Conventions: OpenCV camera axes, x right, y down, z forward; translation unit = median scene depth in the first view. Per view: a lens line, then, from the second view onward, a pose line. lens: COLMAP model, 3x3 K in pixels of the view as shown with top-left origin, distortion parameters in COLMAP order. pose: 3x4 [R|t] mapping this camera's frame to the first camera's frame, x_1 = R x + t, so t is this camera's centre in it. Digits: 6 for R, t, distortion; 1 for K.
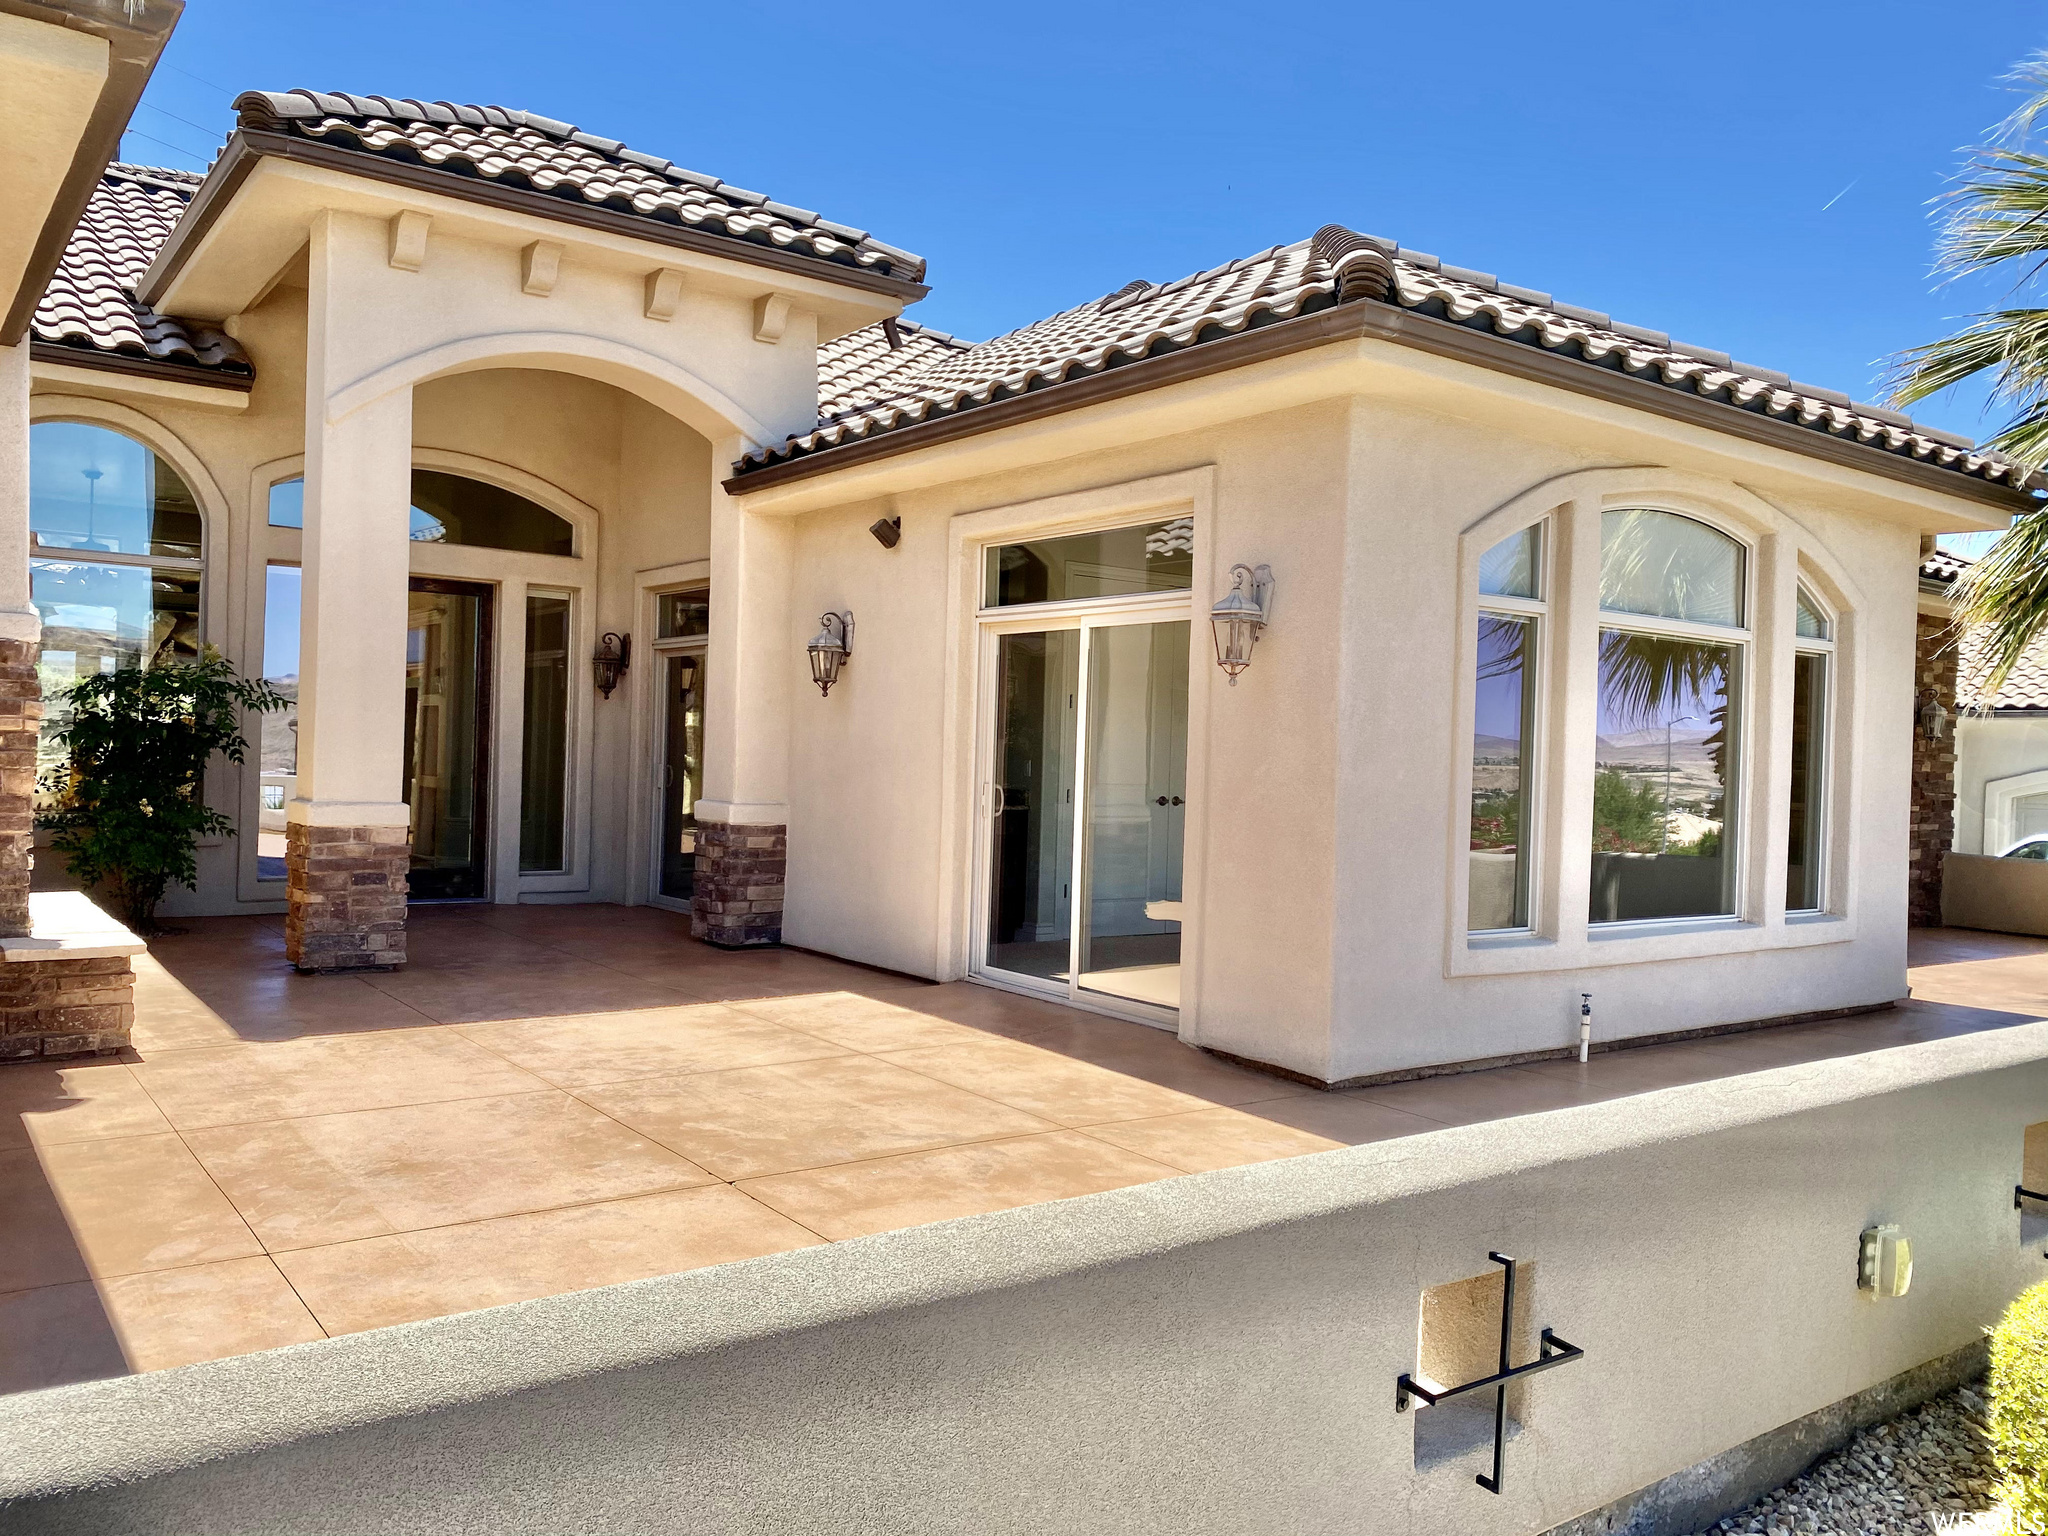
lens RADIAL K [[1552.7, 0, 1023.6], [0, 1552.7, 755.7], [0, 0, 1]] dist [0.019804, -0.002506]
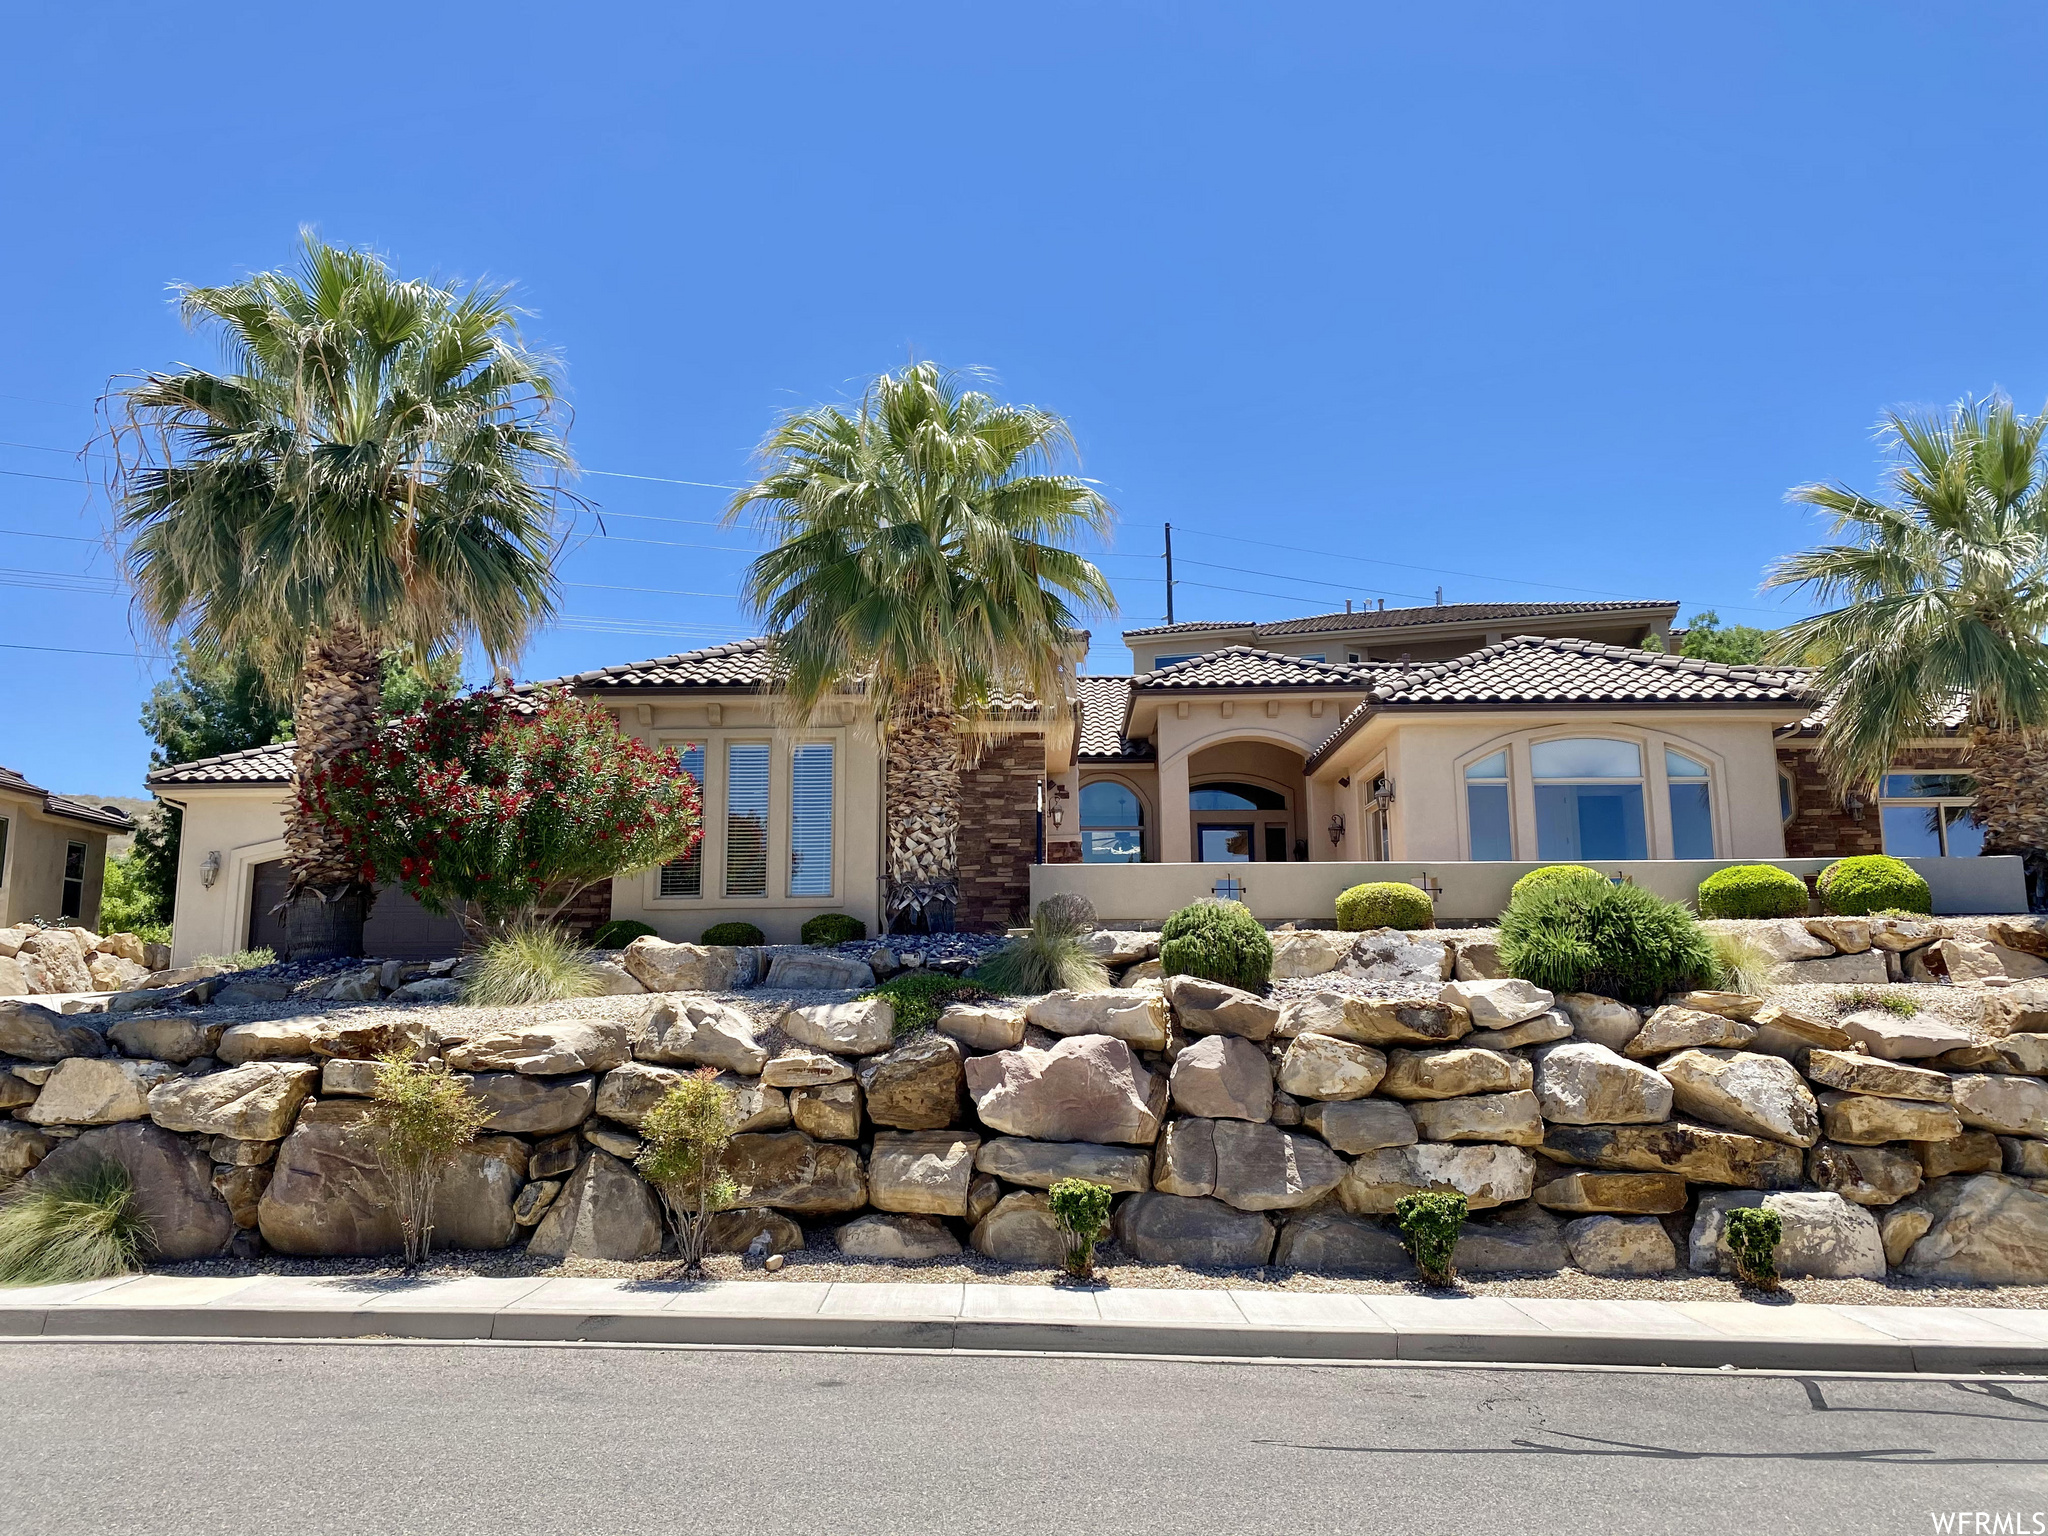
lens RADIAL K [[1435.6, 0, 1024.0], [0, 1435.6, 768.0], [0, 0, 1]] dist [0.022083, -0.002999]
pose [[0.791789, -0.135090, -0.595669, 0.921894], [0.025577, 0.981713, -0.188642, 0.275693], [0.610260, 0.134129, 0.780764, -1.239854]]
